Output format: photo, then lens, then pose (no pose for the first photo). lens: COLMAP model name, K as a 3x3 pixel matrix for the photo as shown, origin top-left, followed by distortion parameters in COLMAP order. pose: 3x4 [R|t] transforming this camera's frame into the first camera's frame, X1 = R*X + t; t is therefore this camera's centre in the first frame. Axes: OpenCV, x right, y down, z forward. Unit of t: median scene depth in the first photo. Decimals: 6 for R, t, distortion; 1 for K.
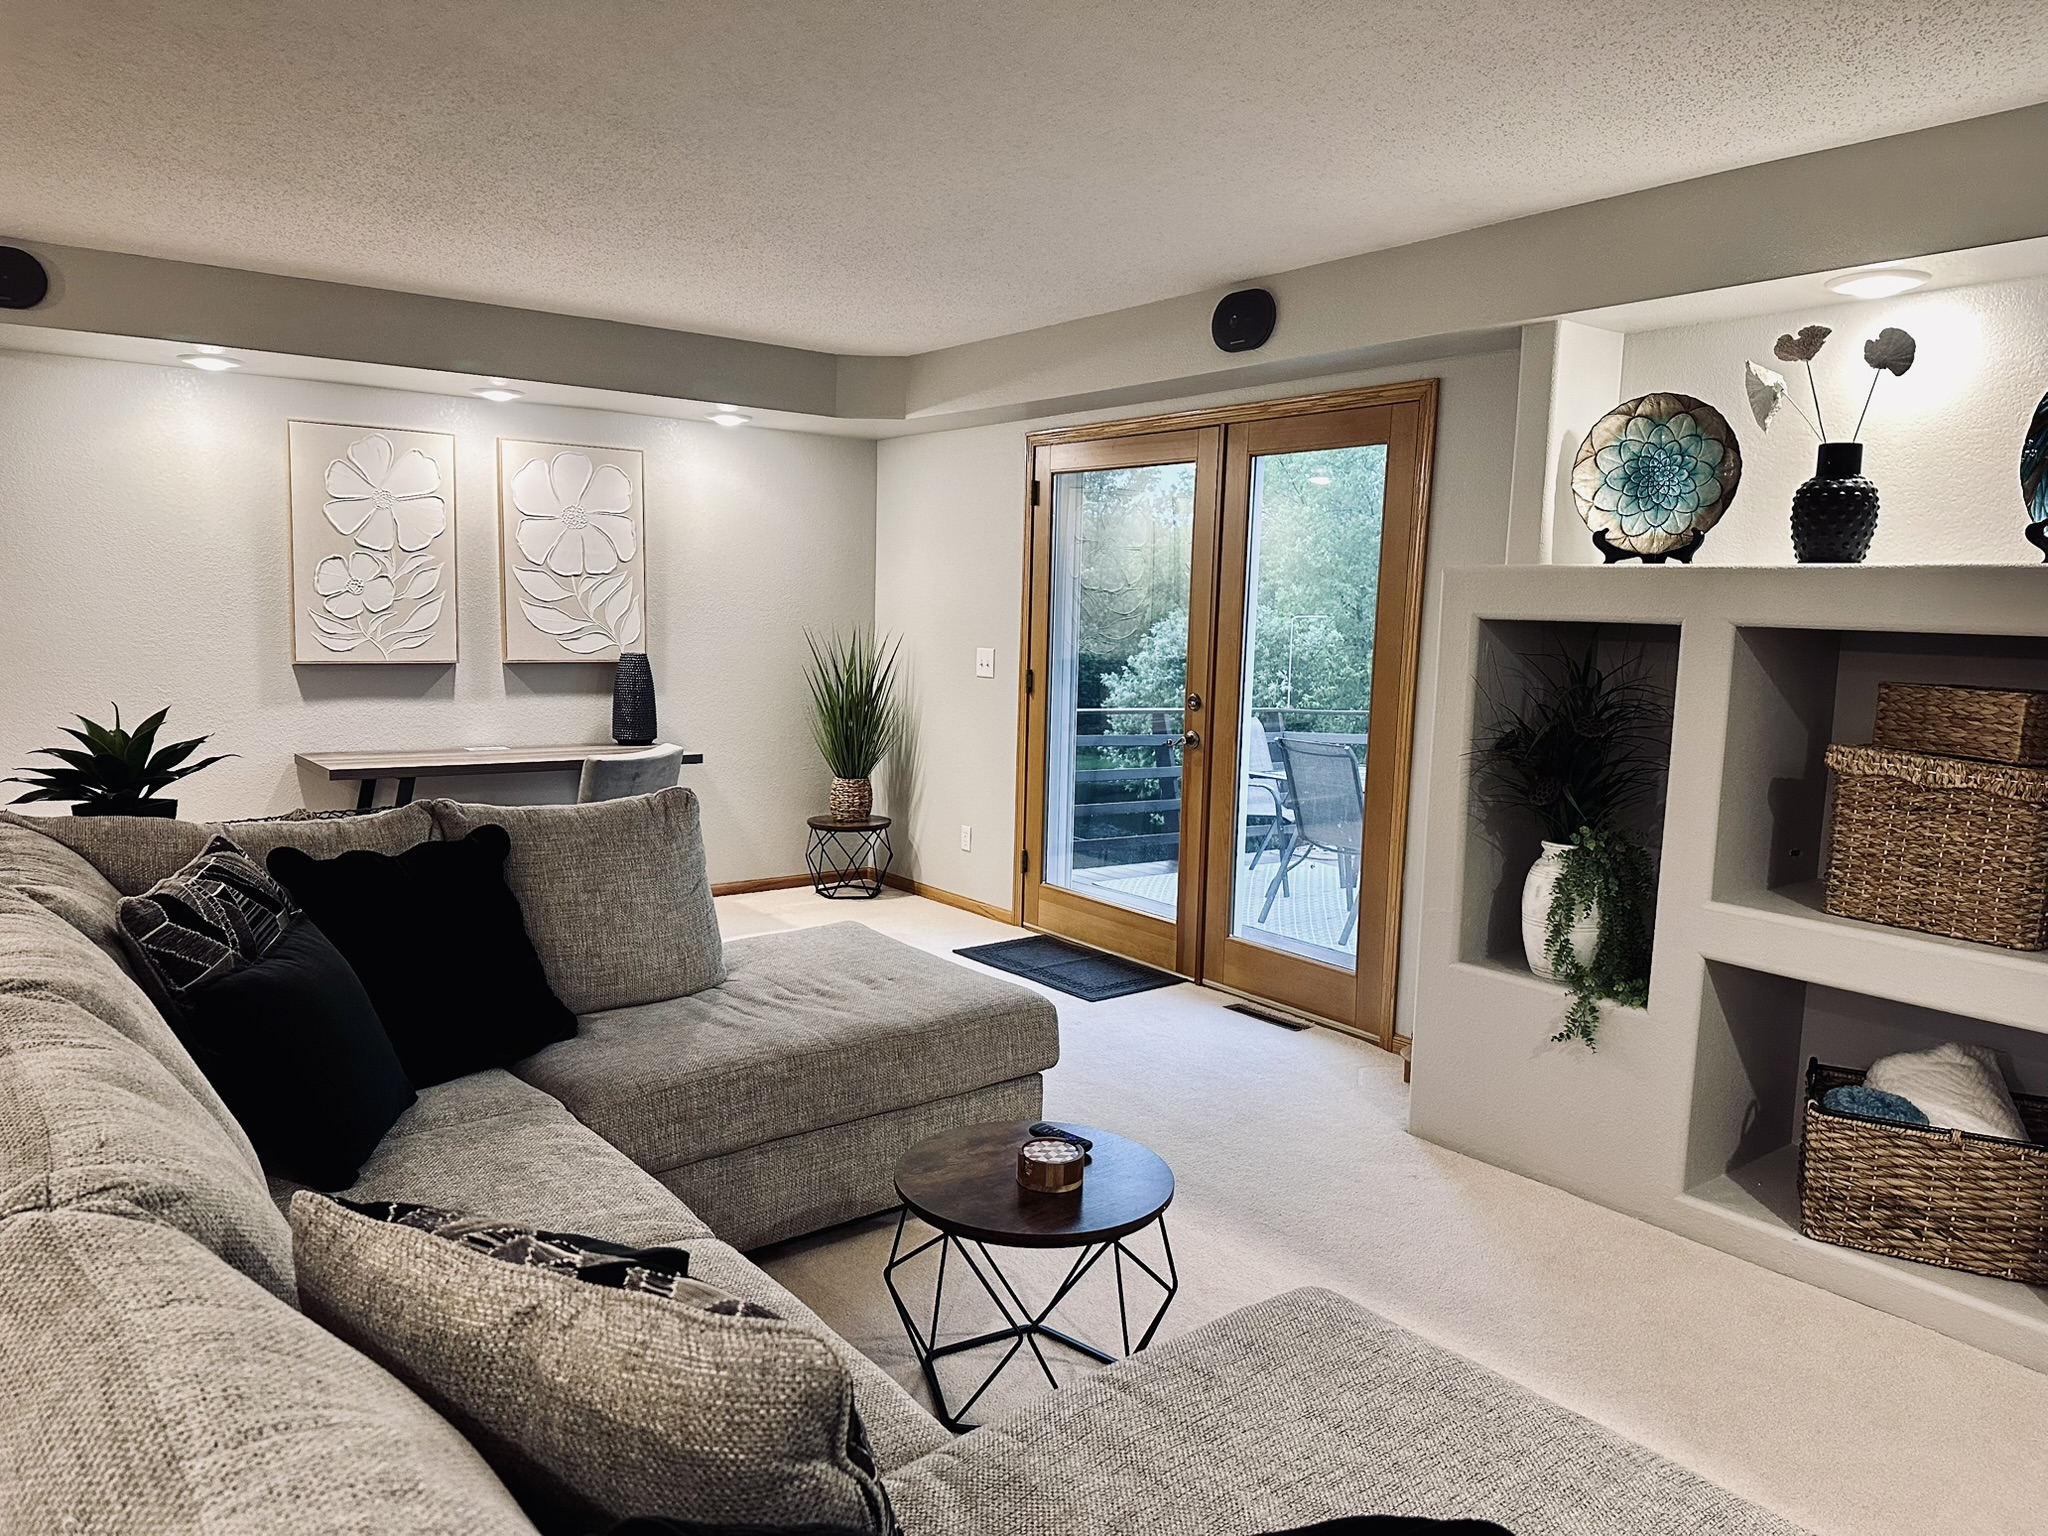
lens RADIAL K [[1403.3, 0, 1024.0], [0, 1403.3, 768.0], [0, 0, 1]] dist [0.002361, -0.042992]
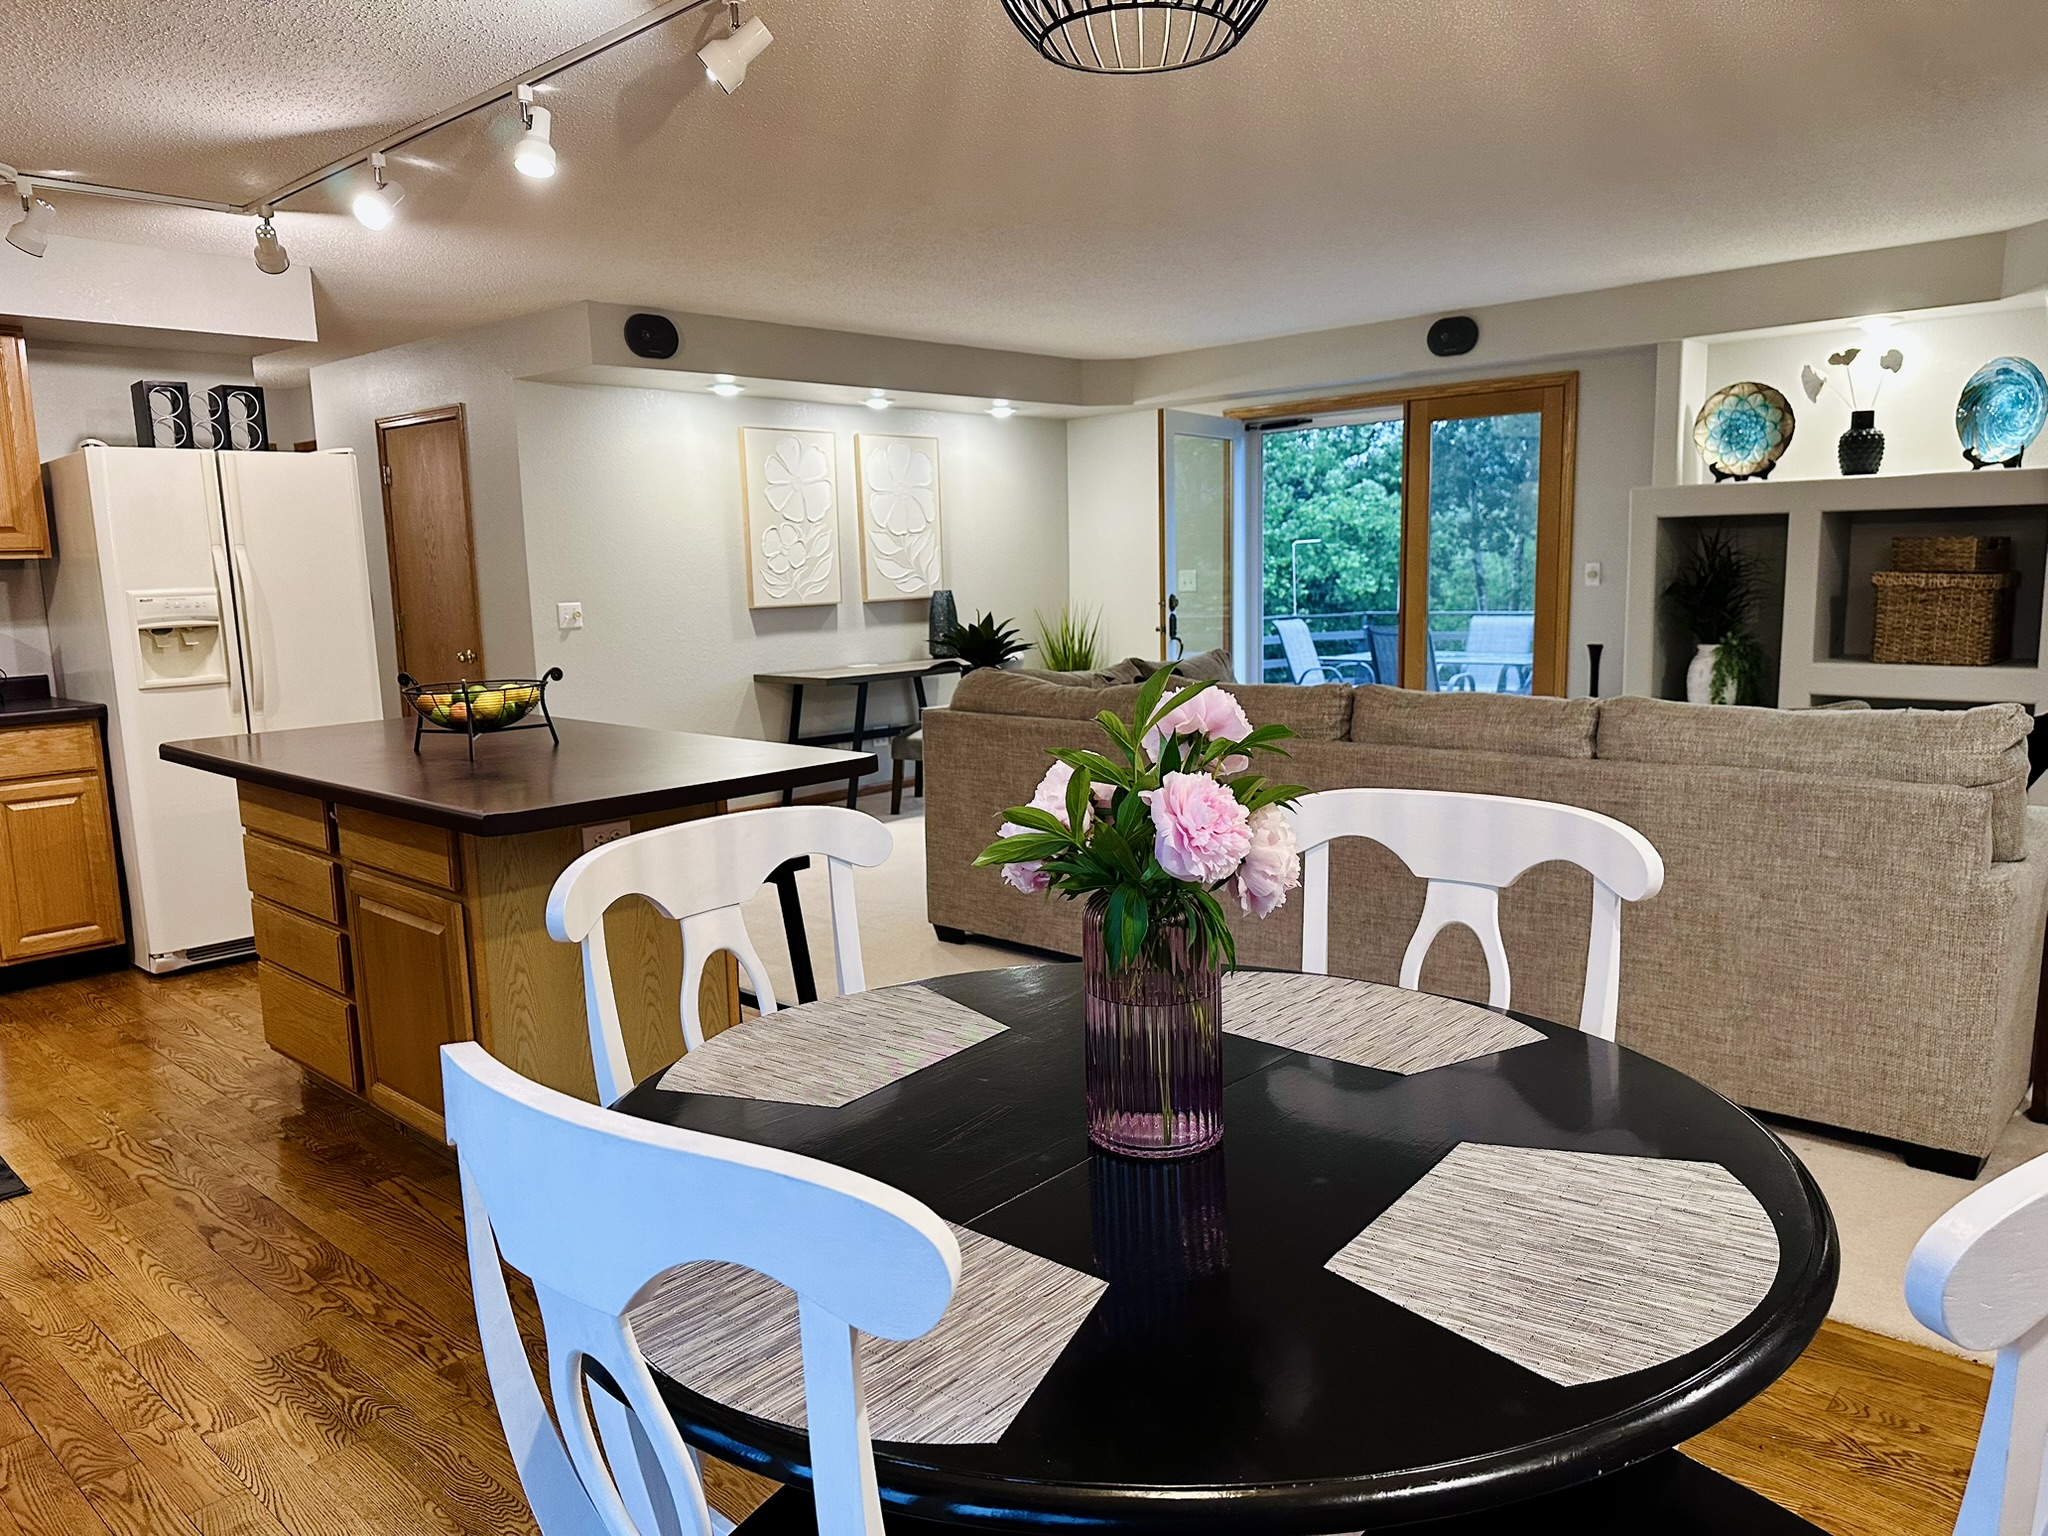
lens RADIAL K [[1403.3, 0, 1024.0], [0, 1403.3, 768.0], [0, 0, 1]] dist [0.002361, -0.042992]
pose [[0.982735, -0.087066, 0.163252, -0.736003], [0.081191, 0.995799, 0.042333, 0.061843], [-0.166252, -0.028348, 0.985676, -0.563841]]
